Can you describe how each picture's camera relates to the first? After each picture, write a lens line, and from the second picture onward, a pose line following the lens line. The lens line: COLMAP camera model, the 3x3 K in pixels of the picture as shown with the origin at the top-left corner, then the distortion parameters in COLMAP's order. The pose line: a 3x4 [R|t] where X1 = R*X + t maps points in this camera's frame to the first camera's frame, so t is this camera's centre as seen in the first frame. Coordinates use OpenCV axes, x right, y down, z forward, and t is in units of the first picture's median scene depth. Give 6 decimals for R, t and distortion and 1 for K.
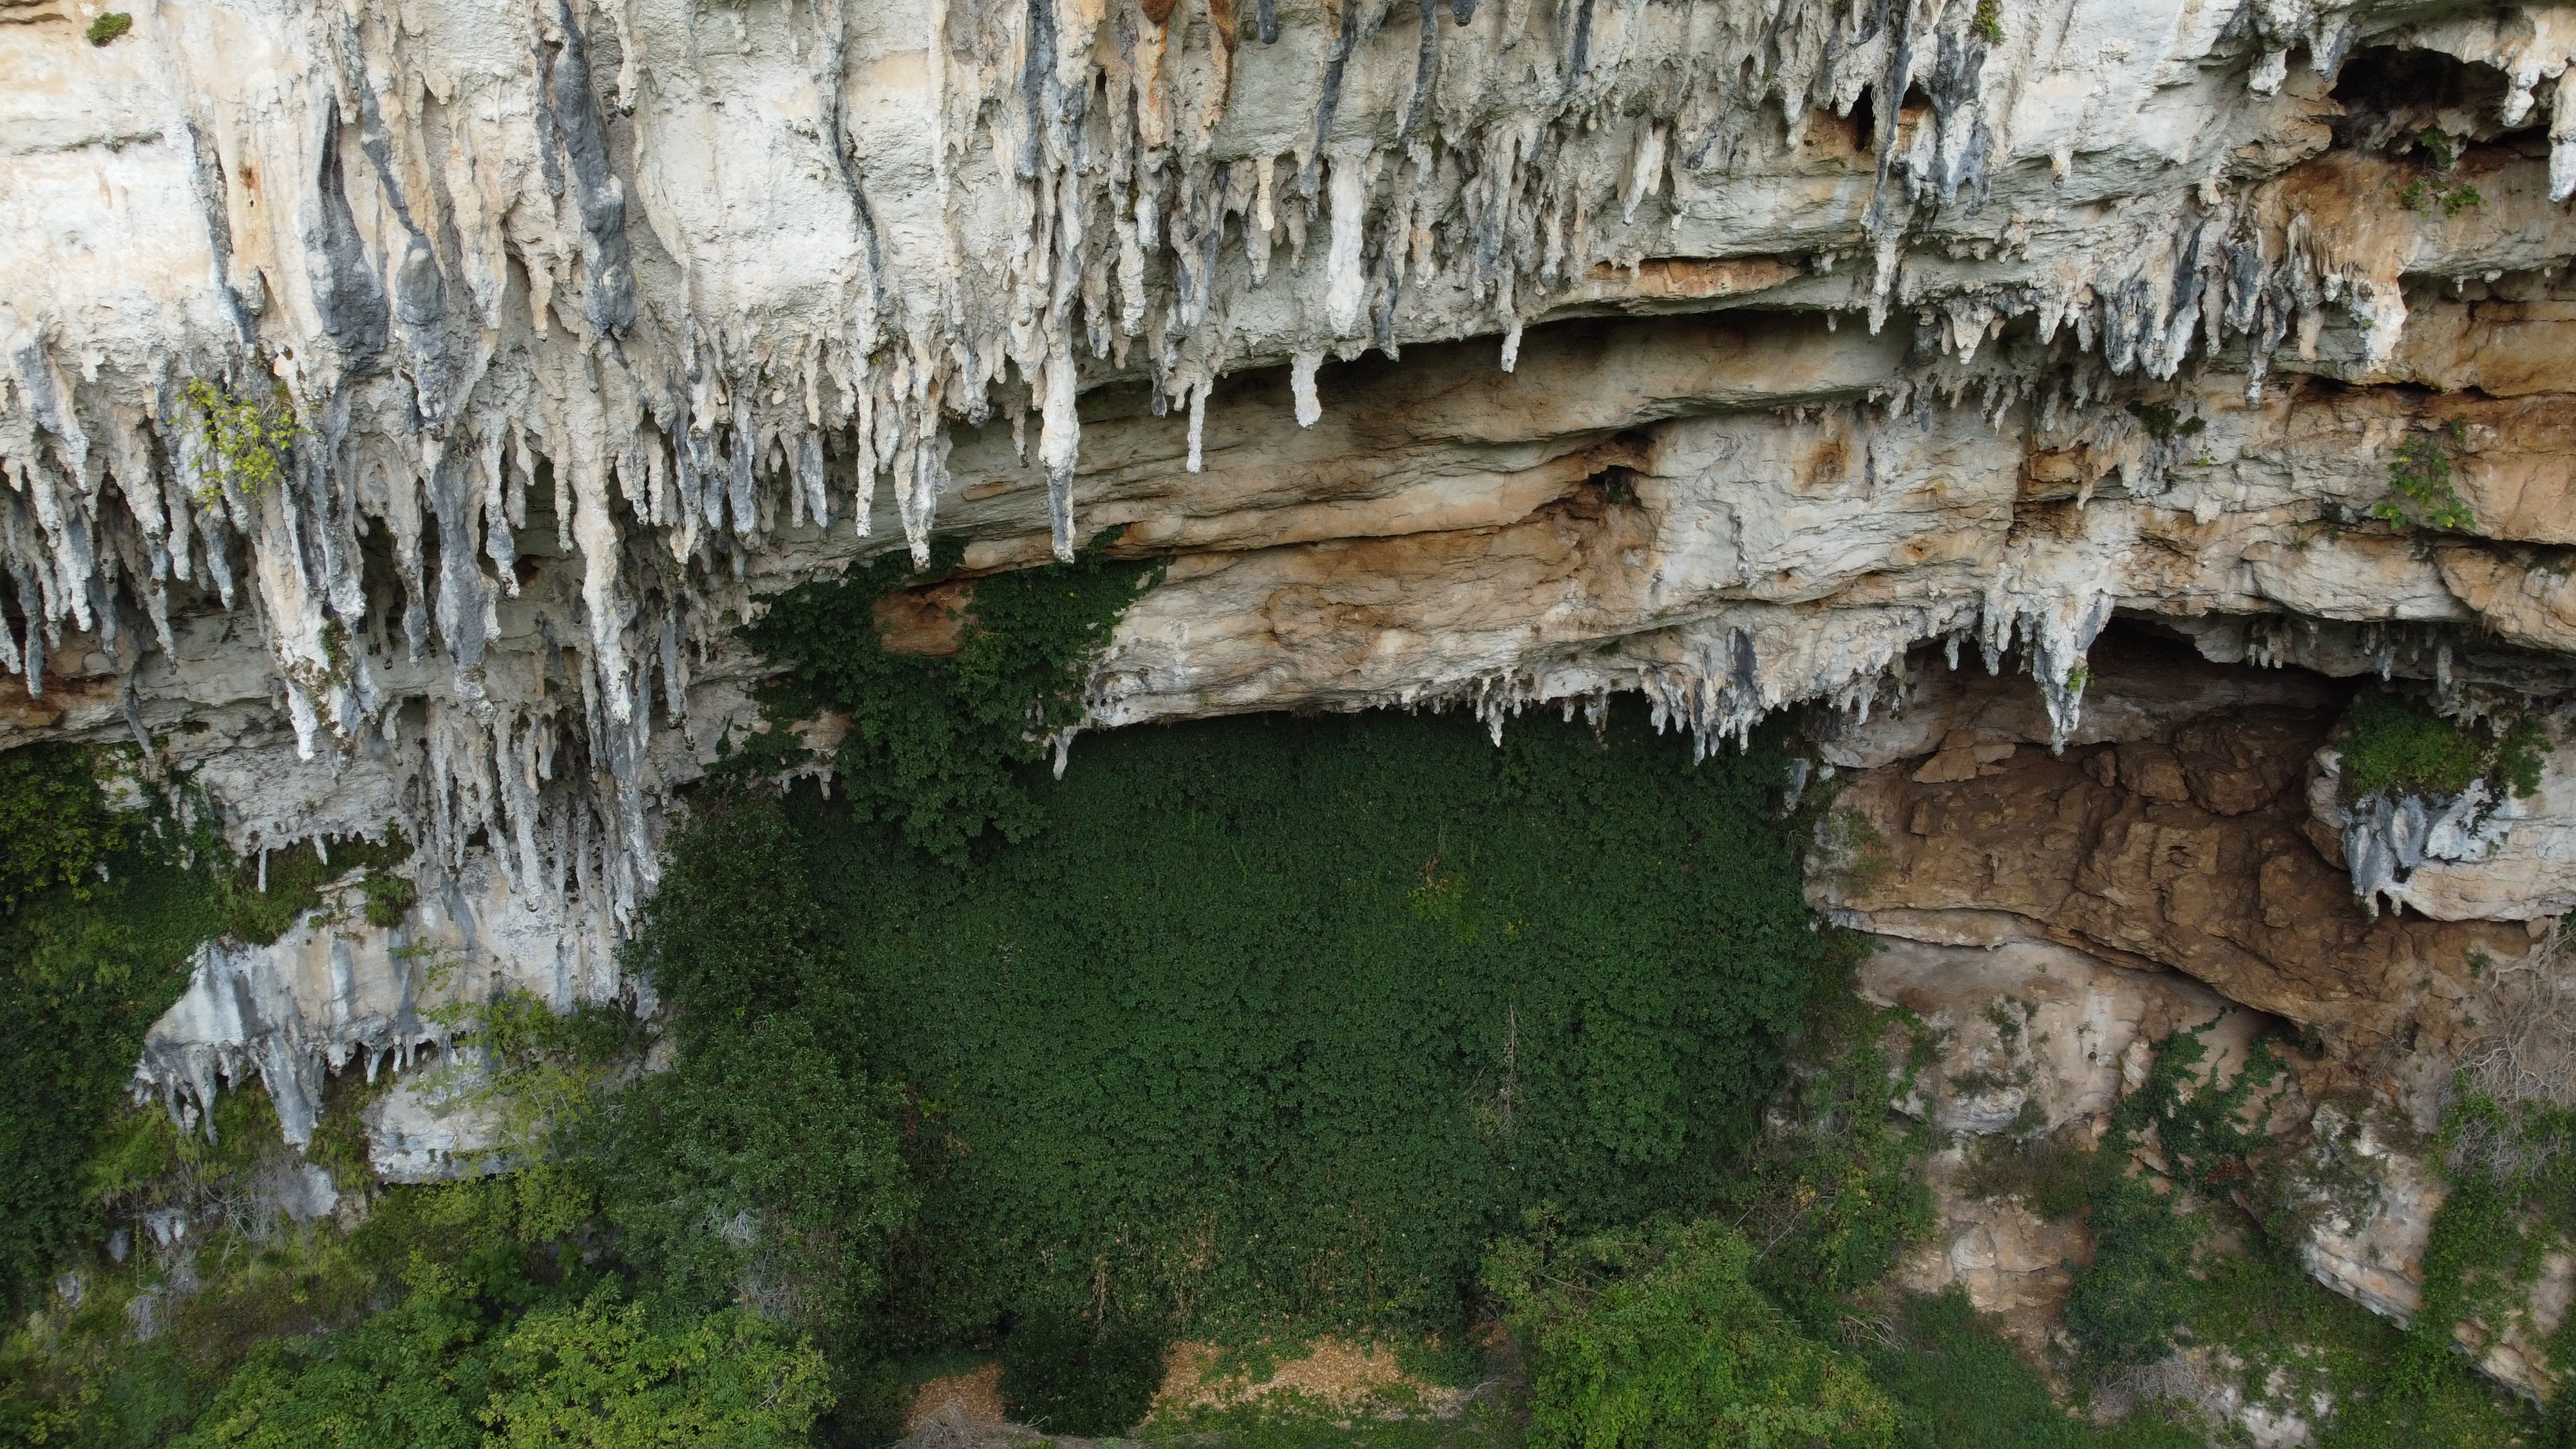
lens RADIAL K [[1942.5, 0, 1271.5], [0, 1942.5, 723.0], [0, 0, 1]] dist [0.000848, -0.004164]
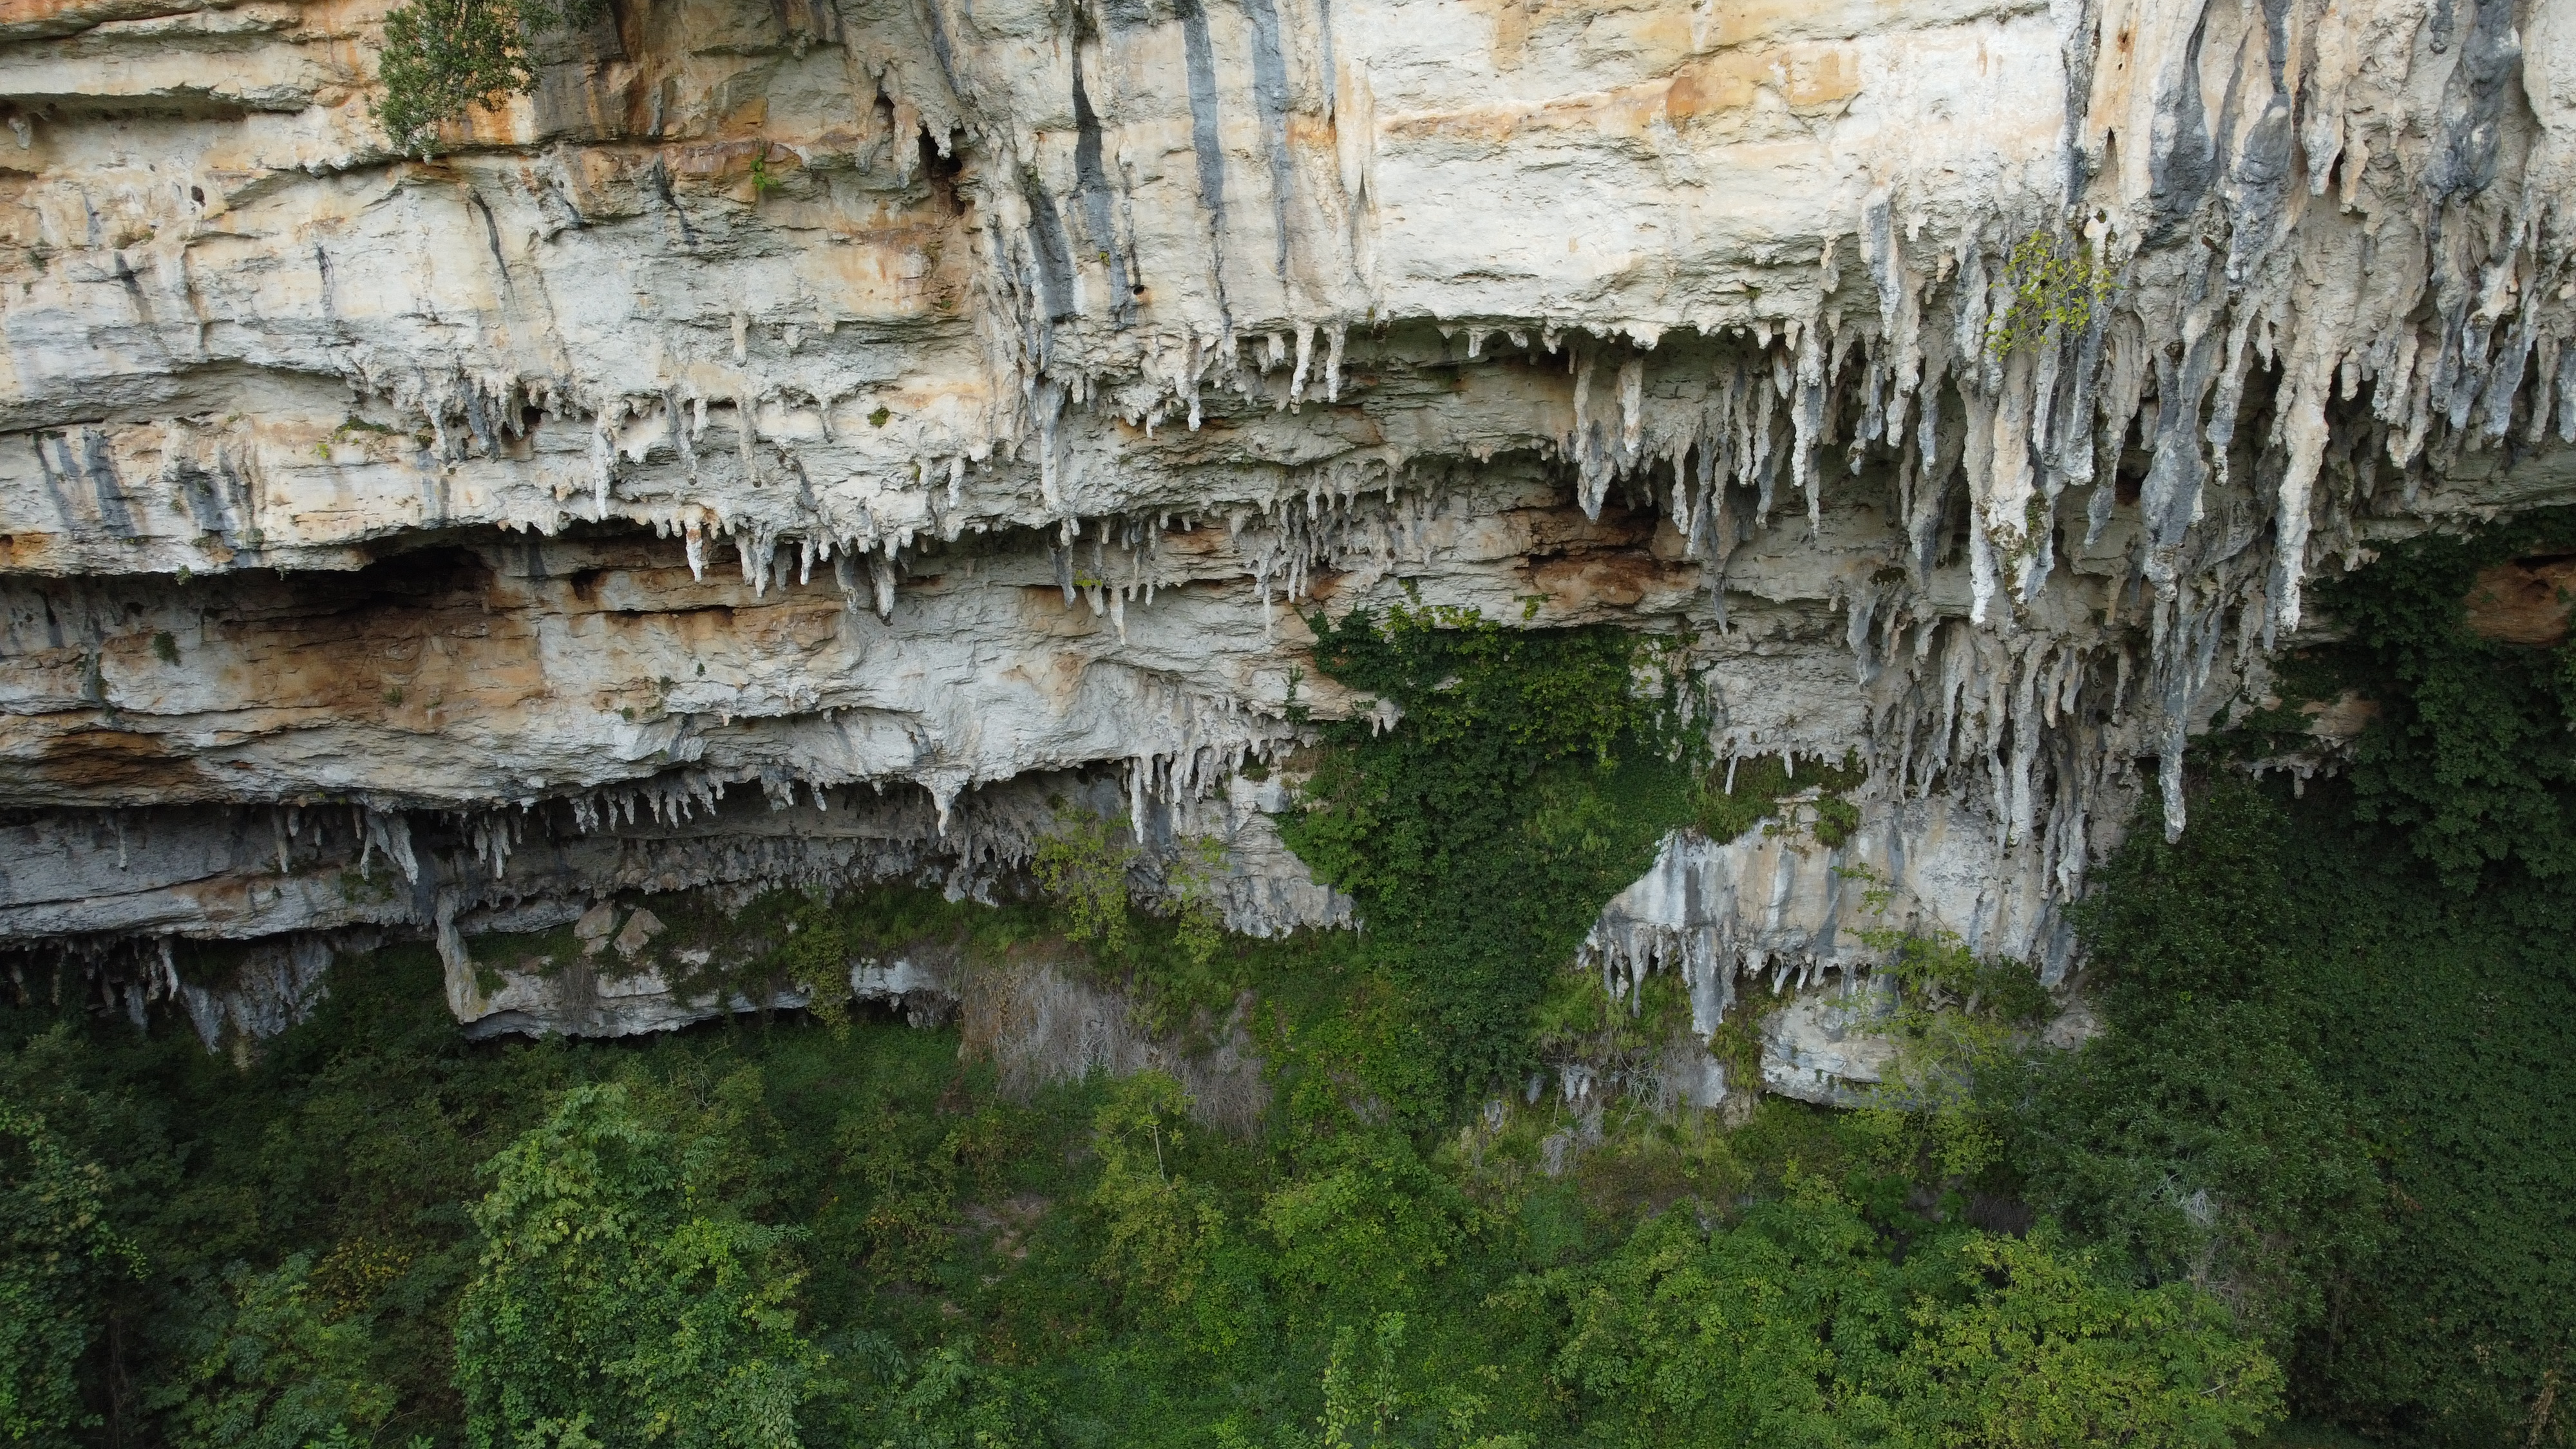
lens RADIAL K [[1942.5, 0, 1271.5], [0, 1942.5, 723.0], [0, 0, 1]] dist [0.000848, -0.004164]
pose [[0.834805, 0.136741, -0.533294, -0.156759], [-0.158153, 0.987399, 0.005609, 0.081421], [0.527341, 0.079660, 0.845911, -0.060301]]
